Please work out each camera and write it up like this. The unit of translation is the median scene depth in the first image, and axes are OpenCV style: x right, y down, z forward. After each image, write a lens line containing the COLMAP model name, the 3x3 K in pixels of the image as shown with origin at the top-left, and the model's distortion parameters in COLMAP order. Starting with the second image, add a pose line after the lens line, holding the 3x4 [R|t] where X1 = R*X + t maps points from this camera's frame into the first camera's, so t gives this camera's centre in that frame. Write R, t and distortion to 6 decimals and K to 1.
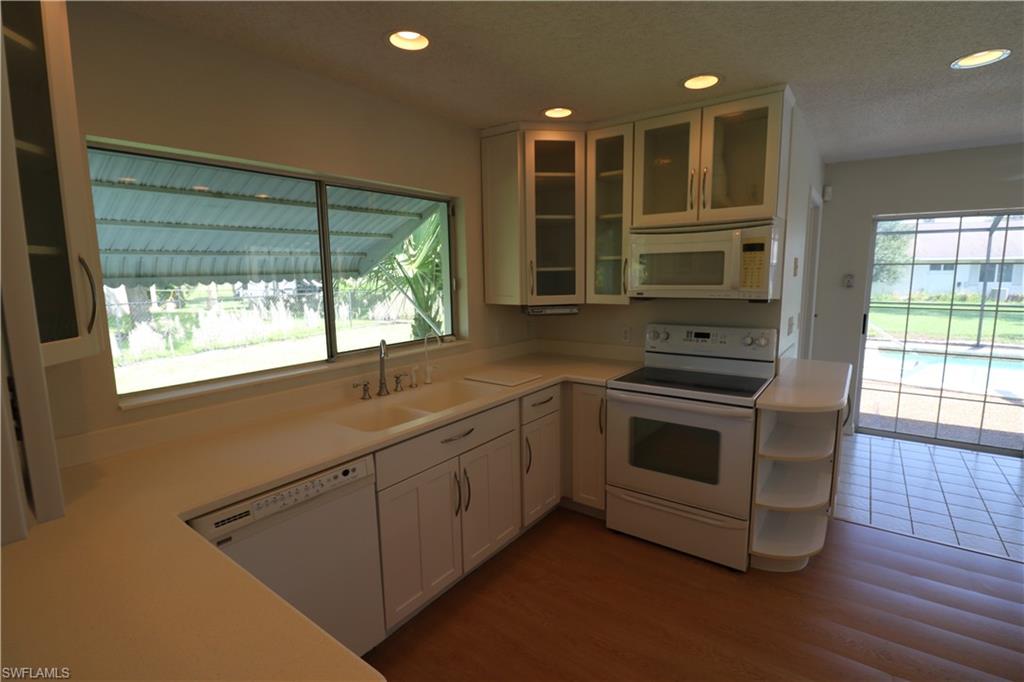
lens RADIAL K [[474.2, 0, 515.7], [0, 474.2, 336.6], [0, 0, 1]] dist [-0.008104, -0.007768]
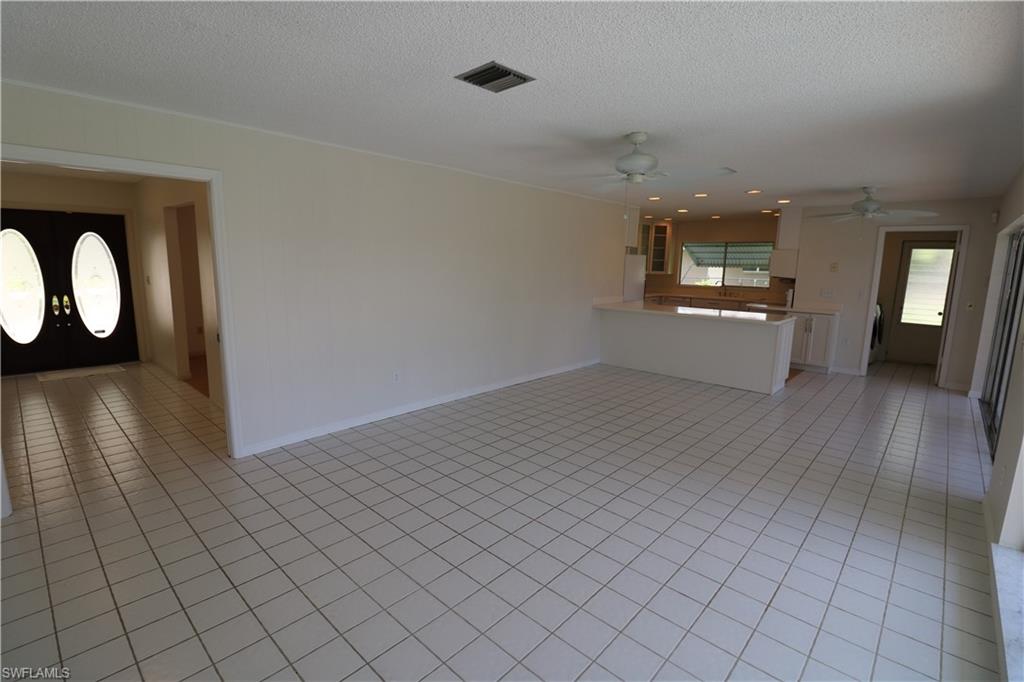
lens RADIAL K [[474.2, 0, 513.1], [0, 474.2, 340.8], [0, 0, 1]] dist [-0.008104, -0.007768]
pose [[-0.107629, 0.180276, -0.977710, 3.557691], [-0.151541, 0.968956, 0.195344, -0.017738], [0.982574, 0.169188, -0.076969, -0.322624]]
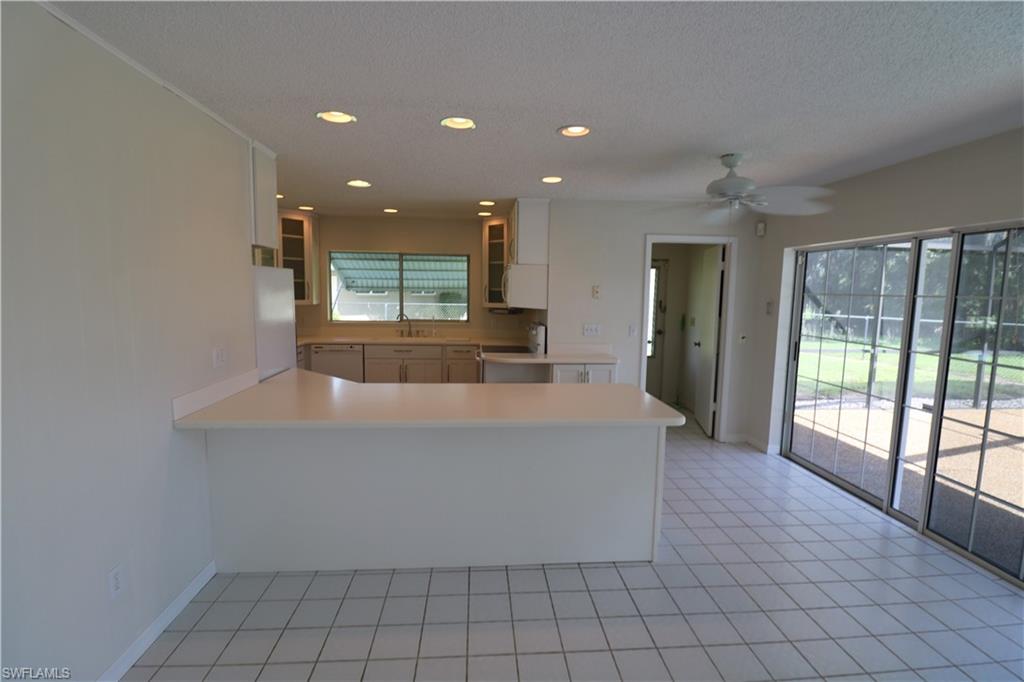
lens RADIAL K [[474.2, 0, 514.4], [0, 474.2, 338.4], [0, 0, 1]] dist [-0.008104, -0.007768]
pose [[0.659424, 0.104213, -0.744513, 1.834192], [-0.129885, 0.991246, 0.023709, -0.000311], [0.740466, 0.081067, 0.667186, -0.238772]]
